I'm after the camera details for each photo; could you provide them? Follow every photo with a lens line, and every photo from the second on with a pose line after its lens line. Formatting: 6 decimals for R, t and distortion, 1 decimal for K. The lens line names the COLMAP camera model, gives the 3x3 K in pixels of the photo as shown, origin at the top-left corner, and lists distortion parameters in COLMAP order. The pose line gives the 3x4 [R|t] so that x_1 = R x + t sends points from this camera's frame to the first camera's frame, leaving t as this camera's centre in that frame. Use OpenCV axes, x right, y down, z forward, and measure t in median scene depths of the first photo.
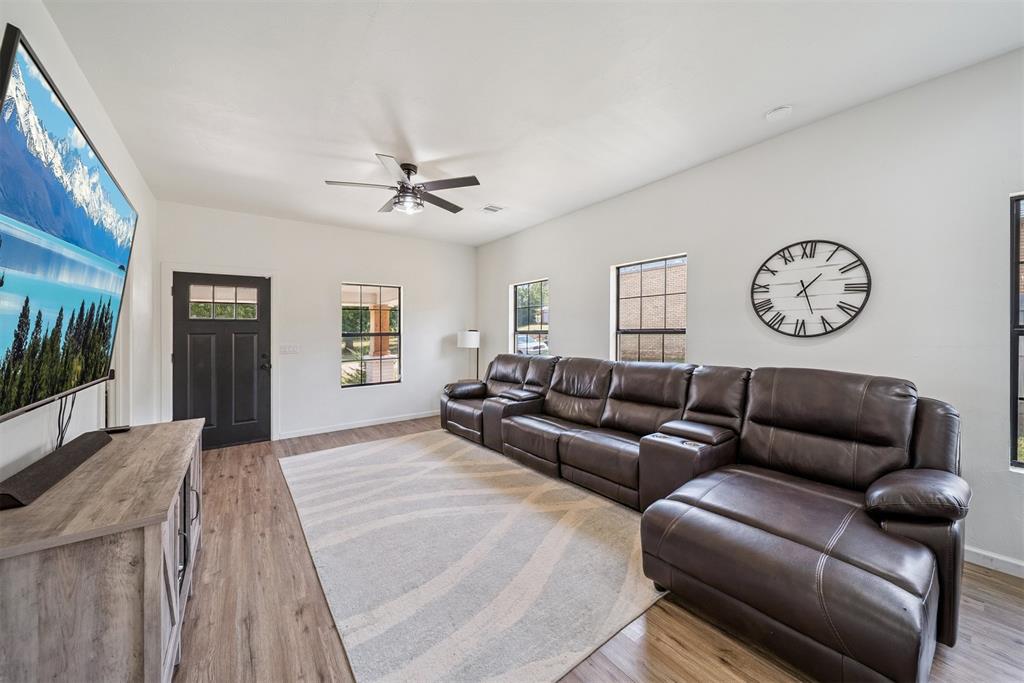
lens RADIAL K [[365.2, 0, 511.3], [0, 365.2, 326.4], [0, 0, 1]] dist [-0.001969, -0.000117]
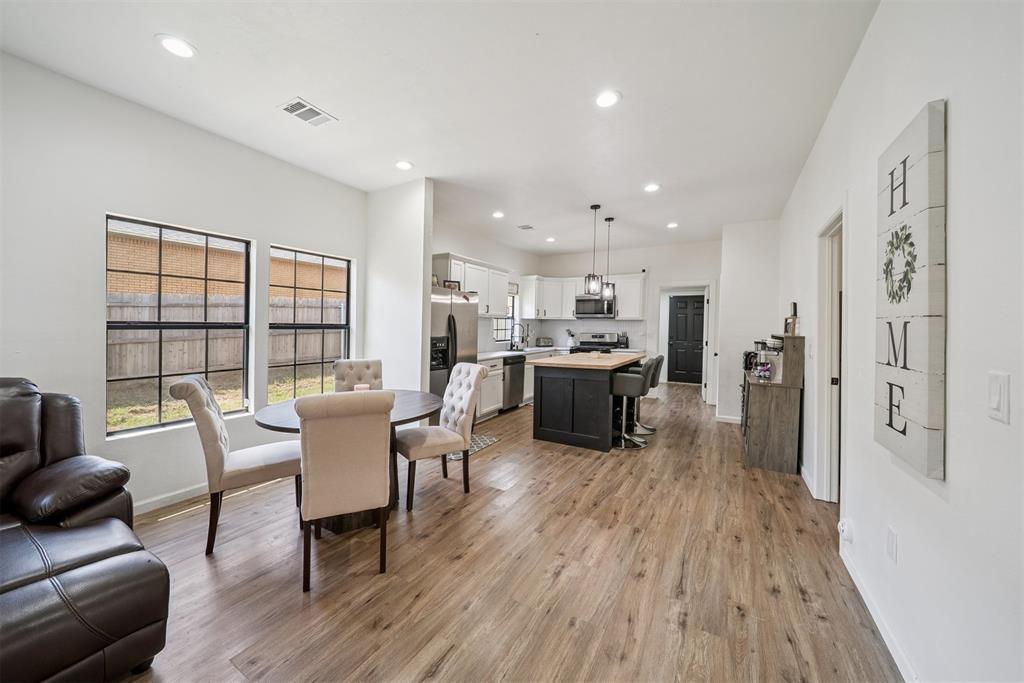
lens RADIAL K [[365.2, 0, 511.3], [0, 365.2, 326.4], [0, 0, 1]] dist [-0.001969, -0.000117]
pose [[-0.388992, 0.005713, 0.921223, -0.197823], [-0.014923, 0.999810, -0.012502, 0.008688], [-0.921120, -0.018610, -0.388833, 0.176179]]
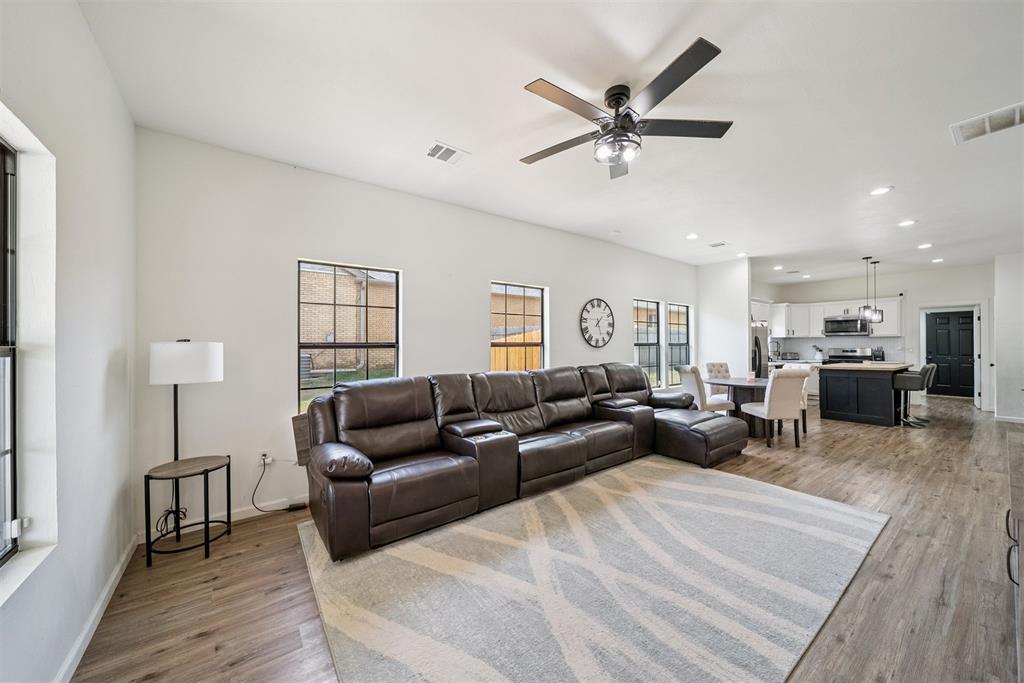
lens RADIAL K [[366.4, 0, 511.3], [0, 366.4, 338.2], [0, 0, 1]] dist [-0.001954, -0.000131]
pose [[0.006371, 0.026696, 0.999623, -1.166343], [-0.008159, 0.999612, -0.026643, 0.036209], [-0.999946, -0.007986, 0.006586, 1.445423]]
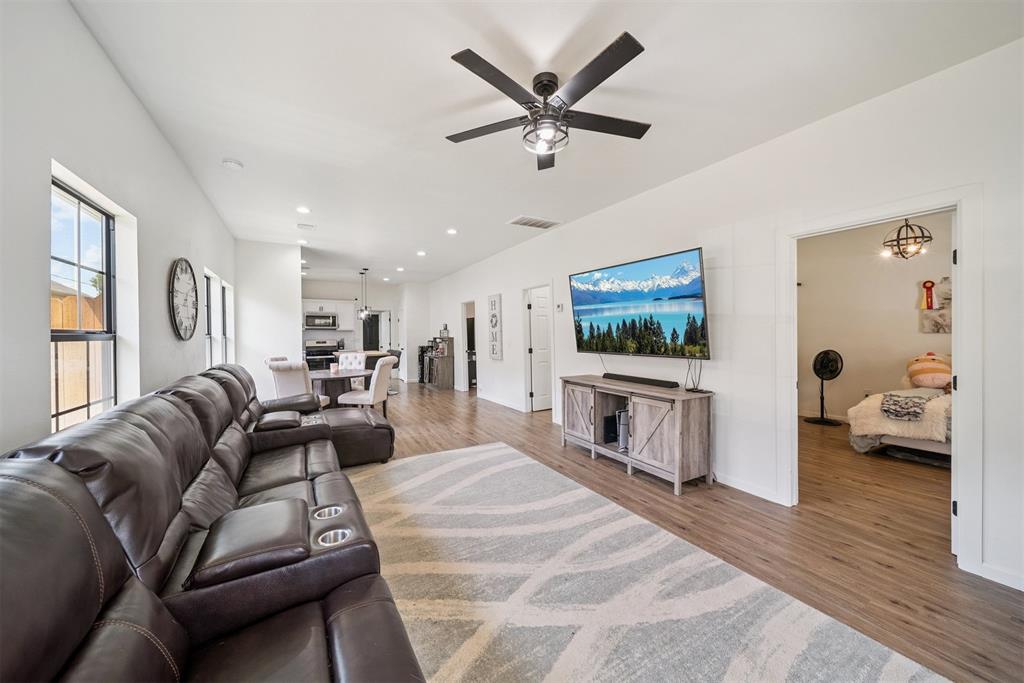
lens RADIAL K [[366.4, 0, 511.3], [0, 366.4, 338.2], [0, 0, 1]] dist [-0.001954, -0.000131]
pose [[-0.992630, 0.015251, 0.120222, -0.367584], [0.015071, 0.999884, -0.002407, 0.036794], [-0.120245, -0.000577, -0.992744, 2.020899]]
